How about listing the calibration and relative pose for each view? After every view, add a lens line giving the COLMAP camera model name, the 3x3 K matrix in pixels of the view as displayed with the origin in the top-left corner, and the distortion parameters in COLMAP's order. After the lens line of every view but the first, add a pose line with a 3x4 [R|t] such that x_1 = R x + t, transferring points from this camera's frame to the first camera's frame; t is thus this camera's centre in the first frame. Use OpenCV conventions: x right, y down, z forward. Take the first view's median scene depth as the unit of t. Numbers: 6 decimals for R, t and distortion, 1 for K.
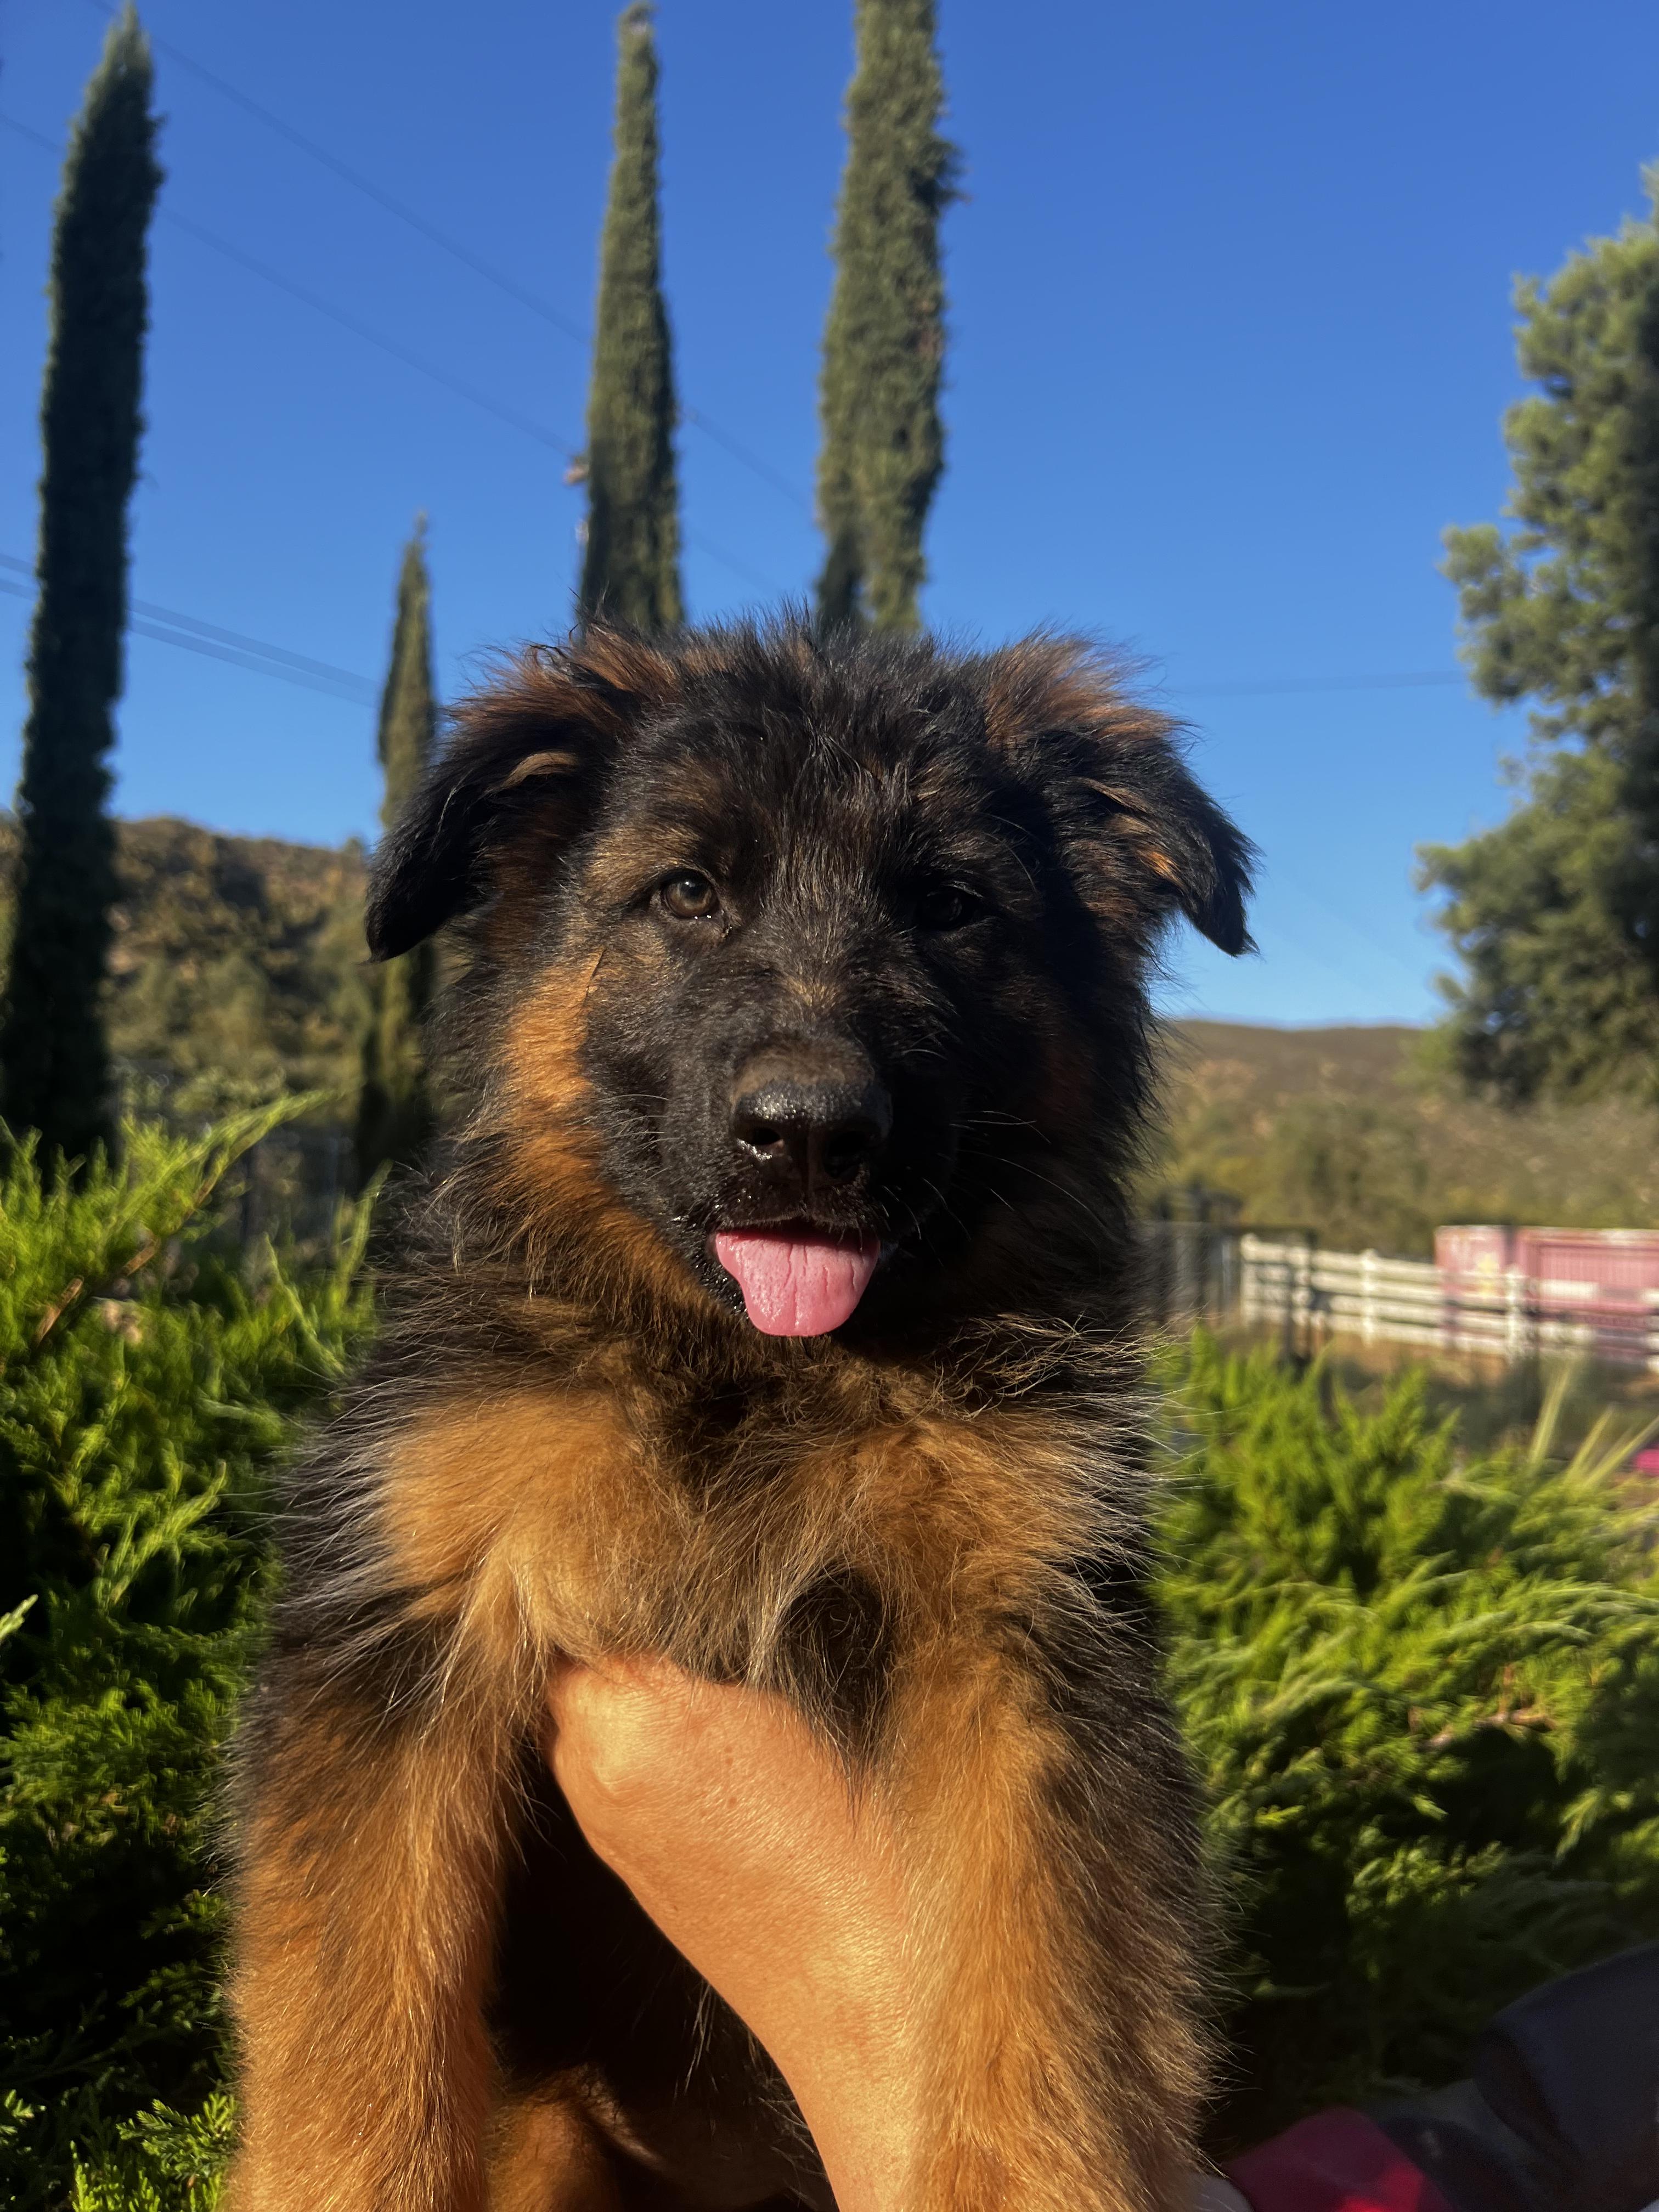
lens RADIAL K [[1757.9, 0, 829.5], [0, 1757.9, 1106.0], [0, 0, 1]] dist [0.002866, -0.002967]
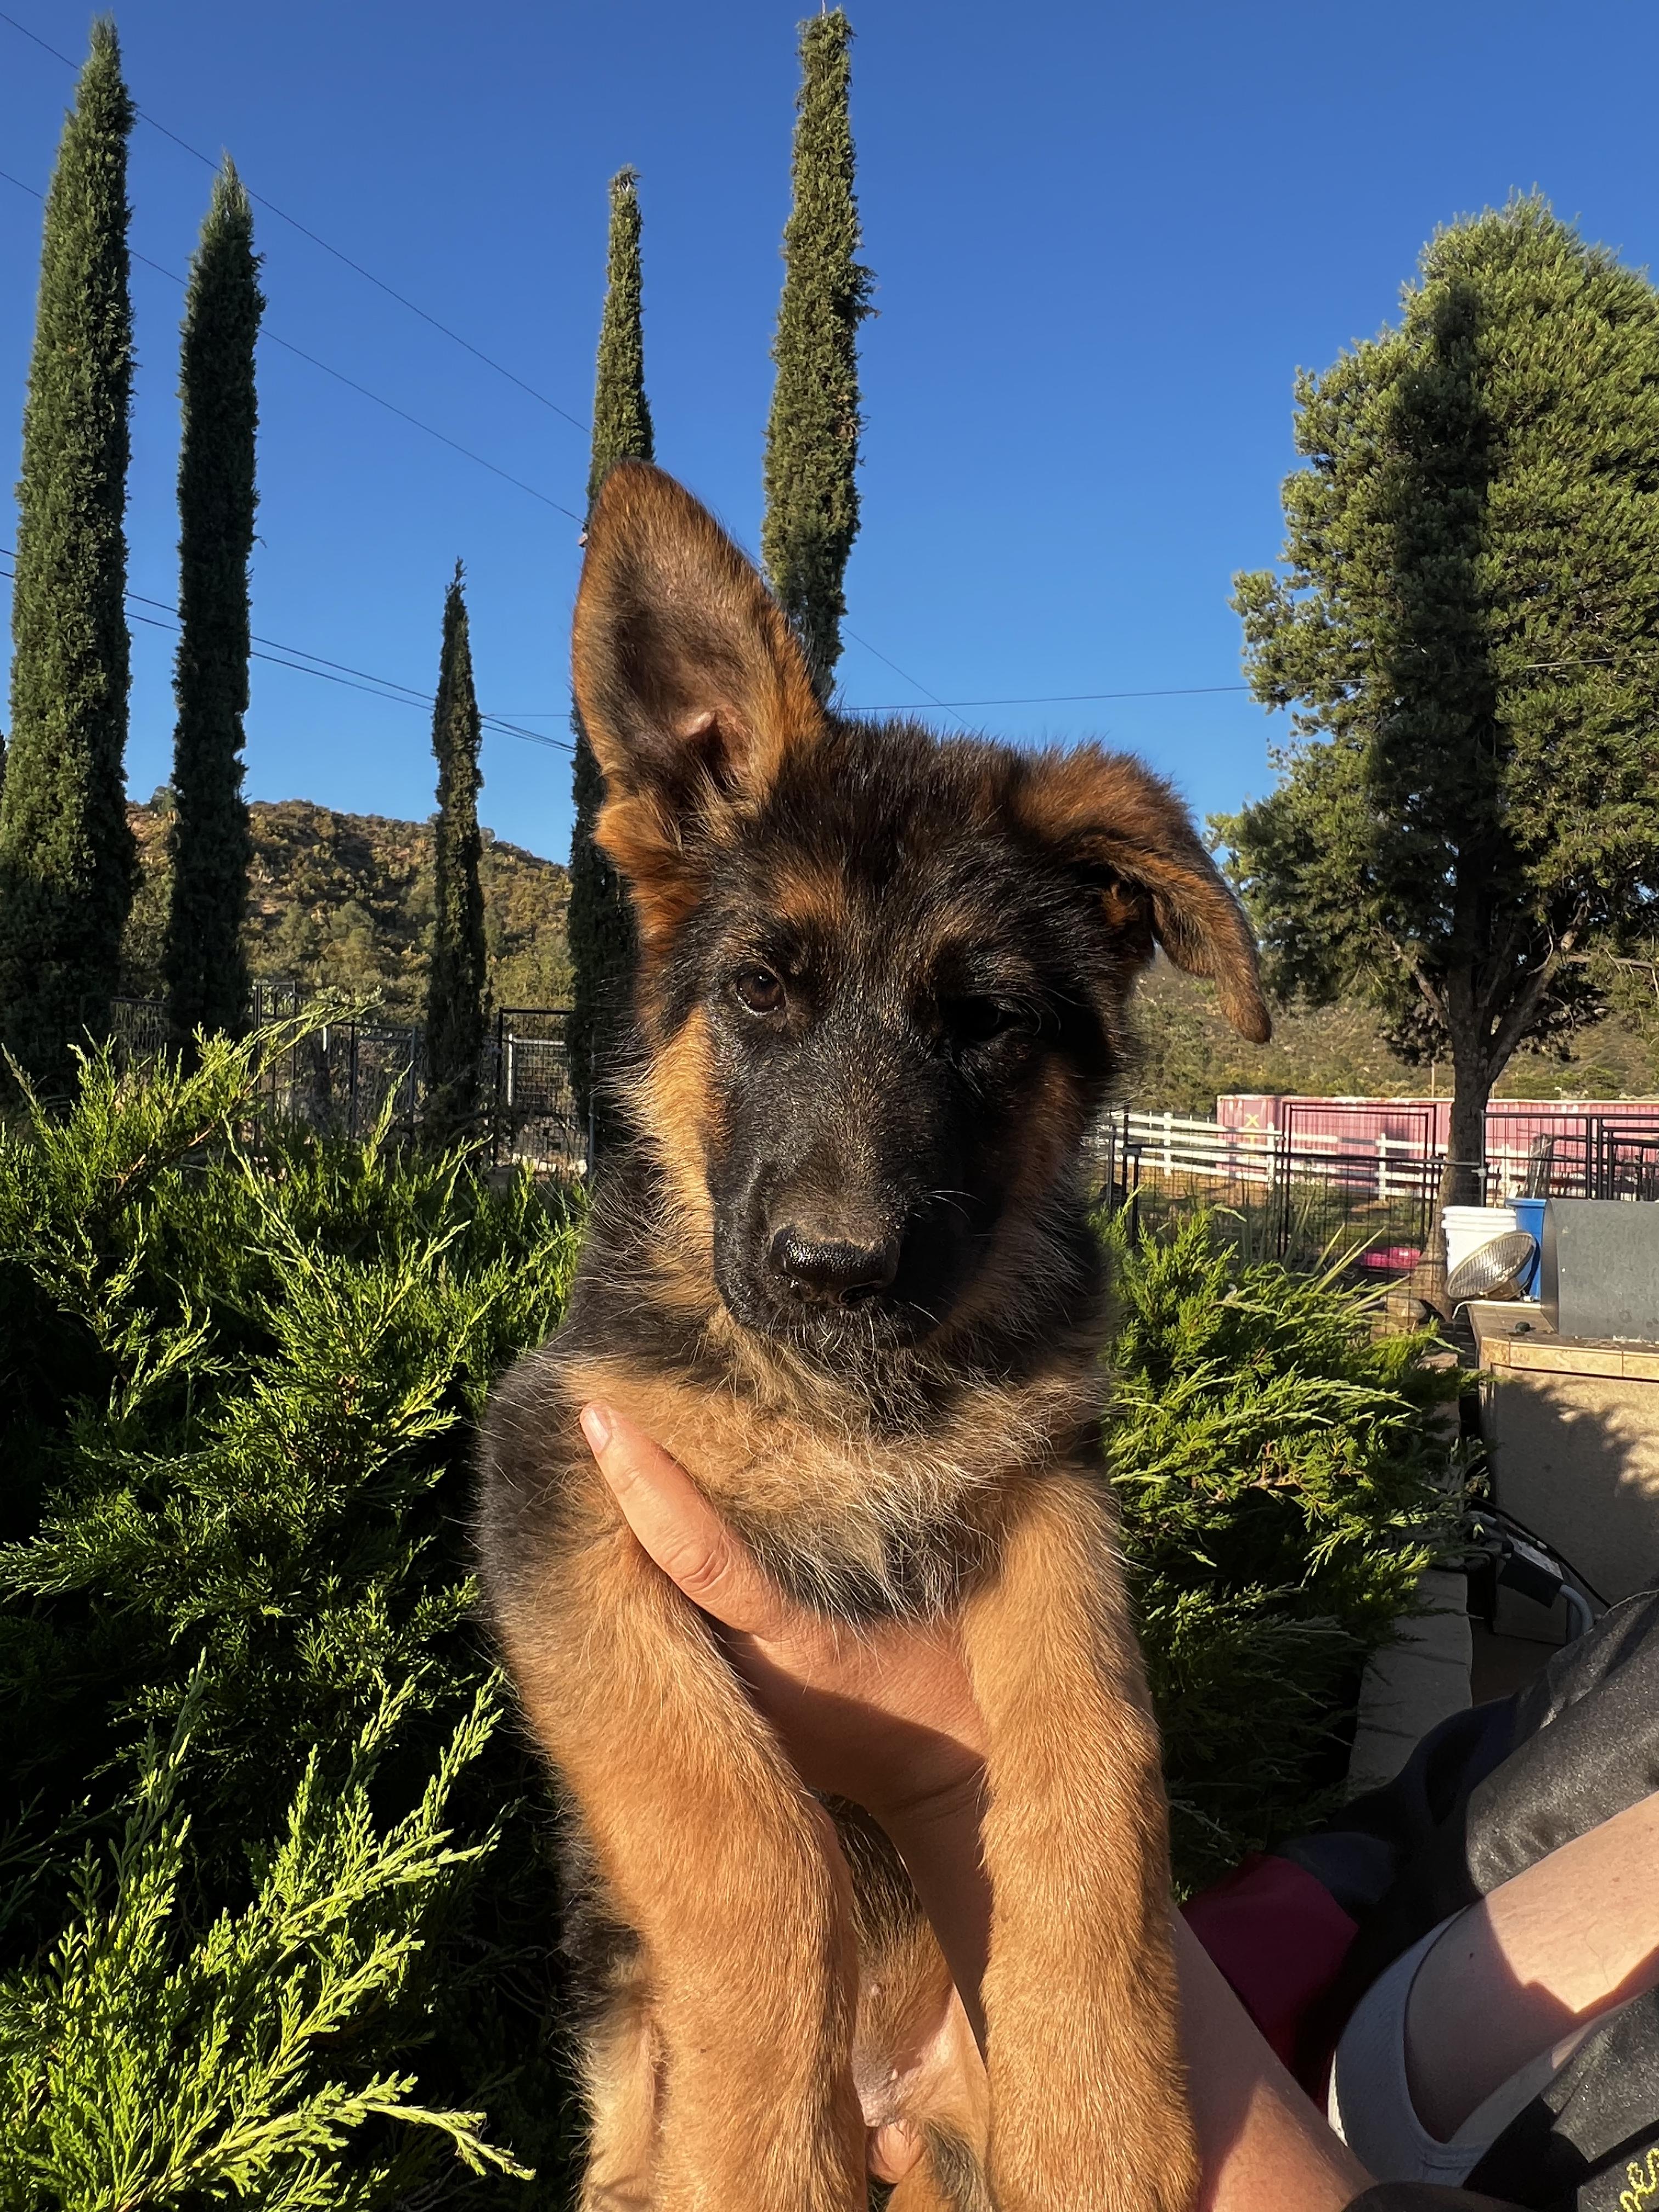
lens RADIAL K [[1113.4, 0, 829.5], [0, 1113.4, 1106.0], [0, 0, 1]] dist [-0.042976, 0.055837]
pose [[0.999976, -0.006774, -0.001603, 0.041429], [0.006887, 0.996272, 0.085991, 0.001557], [0.001015, -0.086000, 0.996295, 0.131036]]
